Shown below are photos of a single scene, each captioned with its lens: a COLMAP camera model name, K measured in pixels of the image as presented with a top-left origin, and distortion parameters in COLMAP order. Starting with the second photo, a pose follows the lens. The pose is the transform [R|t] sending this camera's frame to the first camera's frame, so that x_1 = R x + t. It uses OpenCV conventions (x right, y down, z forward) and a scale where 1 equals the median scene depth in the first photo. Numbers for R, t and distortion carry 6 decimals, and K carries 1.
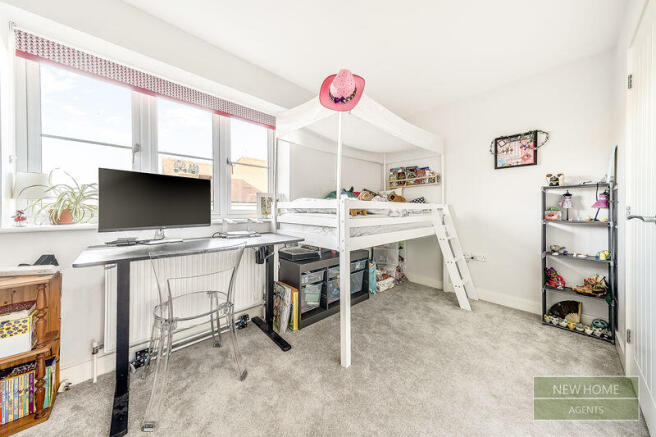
lens RADIAL K [[220.6, 0, 328.1], [0, 220.6, 213.1], [0, 0, 1]] dist [0.017996, -0.000095]
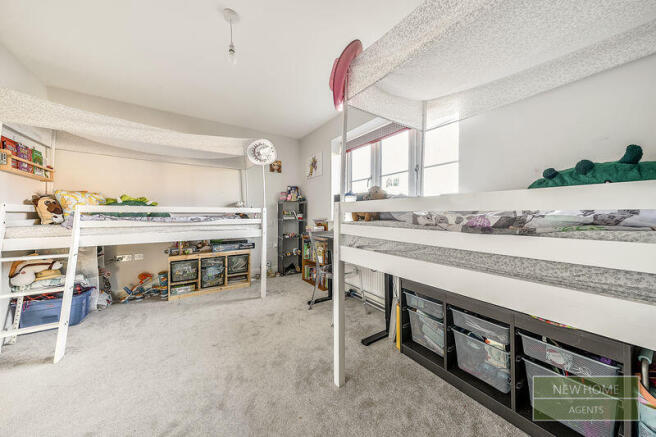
lens RADIAL K [[220.6, 0, 325.7], [0, 220.6, 213.7], [0, 0, 1]] dist [0.017996, -0.000095]
pose [[-0.184329, 0.001816, -0.982863, 0.862474], [-0.015310, 0.999872, 0.004719, -0.015436], [0.982745, 0.015917, -0.184277, 0.955927]]
